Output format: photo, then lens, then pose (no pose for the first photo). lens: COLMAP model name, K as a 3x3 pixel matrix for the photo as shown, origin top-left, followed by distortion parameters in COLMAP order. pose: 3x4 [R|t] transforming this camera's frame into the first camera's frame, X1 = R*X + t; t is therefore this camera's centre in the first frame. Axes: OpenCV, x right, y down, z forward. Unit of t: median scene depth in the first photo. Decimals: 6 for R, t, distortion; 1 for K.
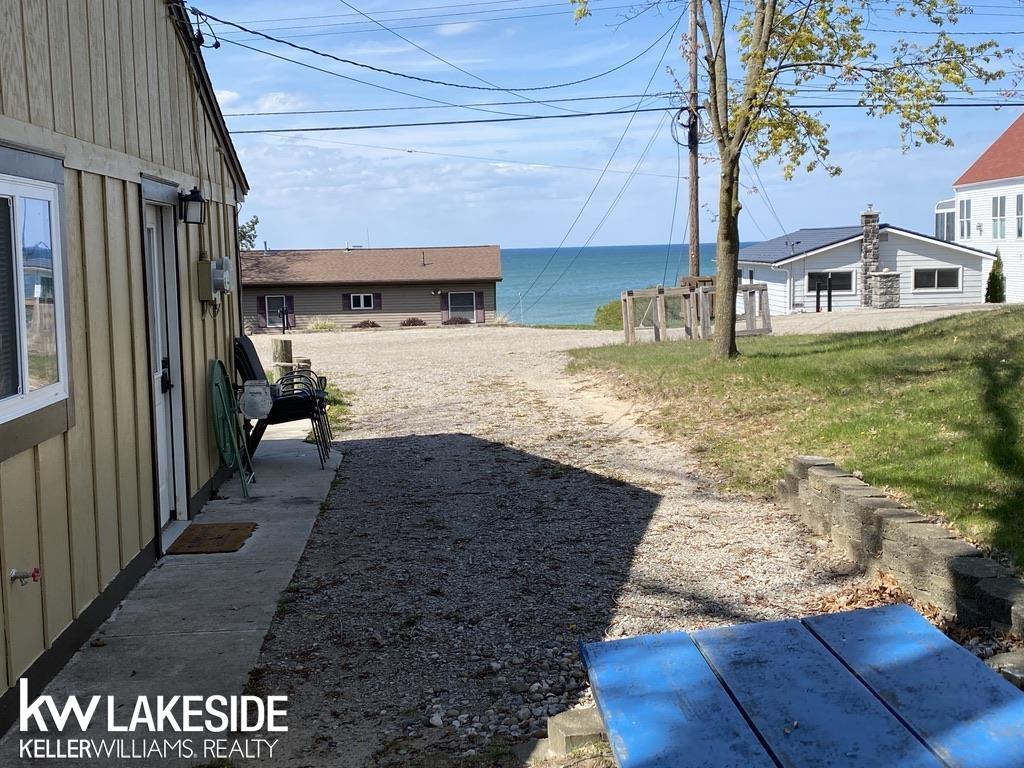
lens RADIAL K [[1160.6, 0, 509.4], [0, 1160.6, 375.7], [0, 0, 1]] dist [0.035149, 0.000000]
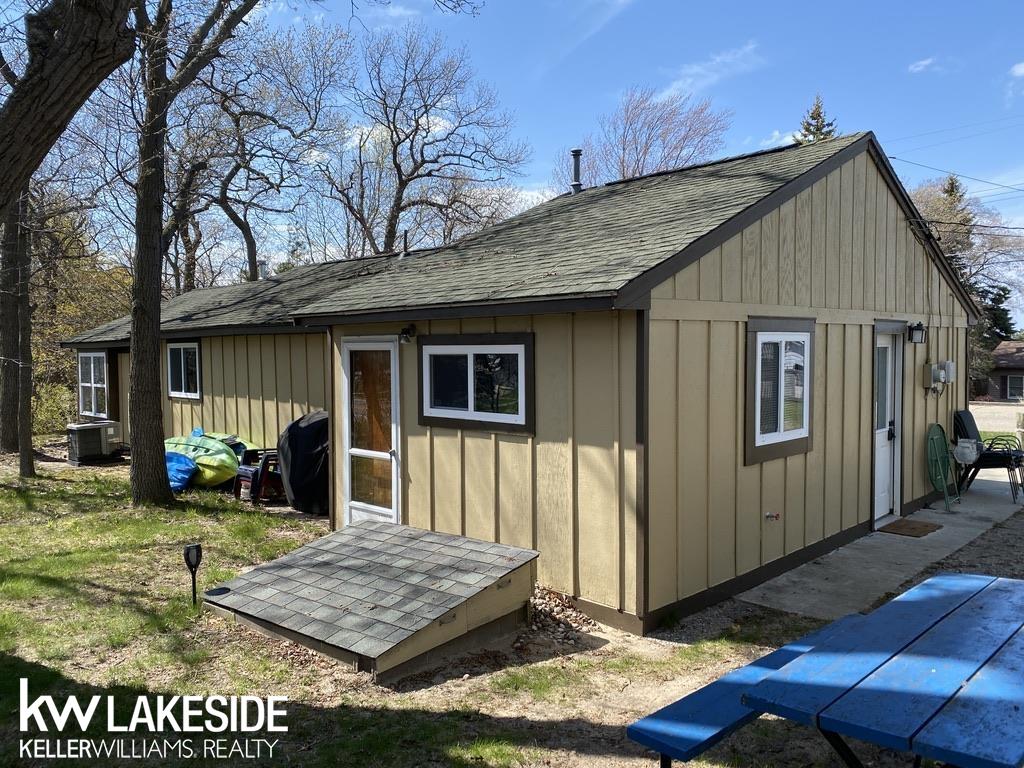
lens RADIAL K [[771.0, 0, 511.8], [0, 771.0, 384.7], [0, 0, 1]] dist [0.063962, 0.000874]
pose [[0.654064, 0.048995, -0.754851, 0.082766], [-0.082855, 0.996536, -0.007111, -0.004993], [0.751888, 0.067194, 0.655858, -0.077082]]
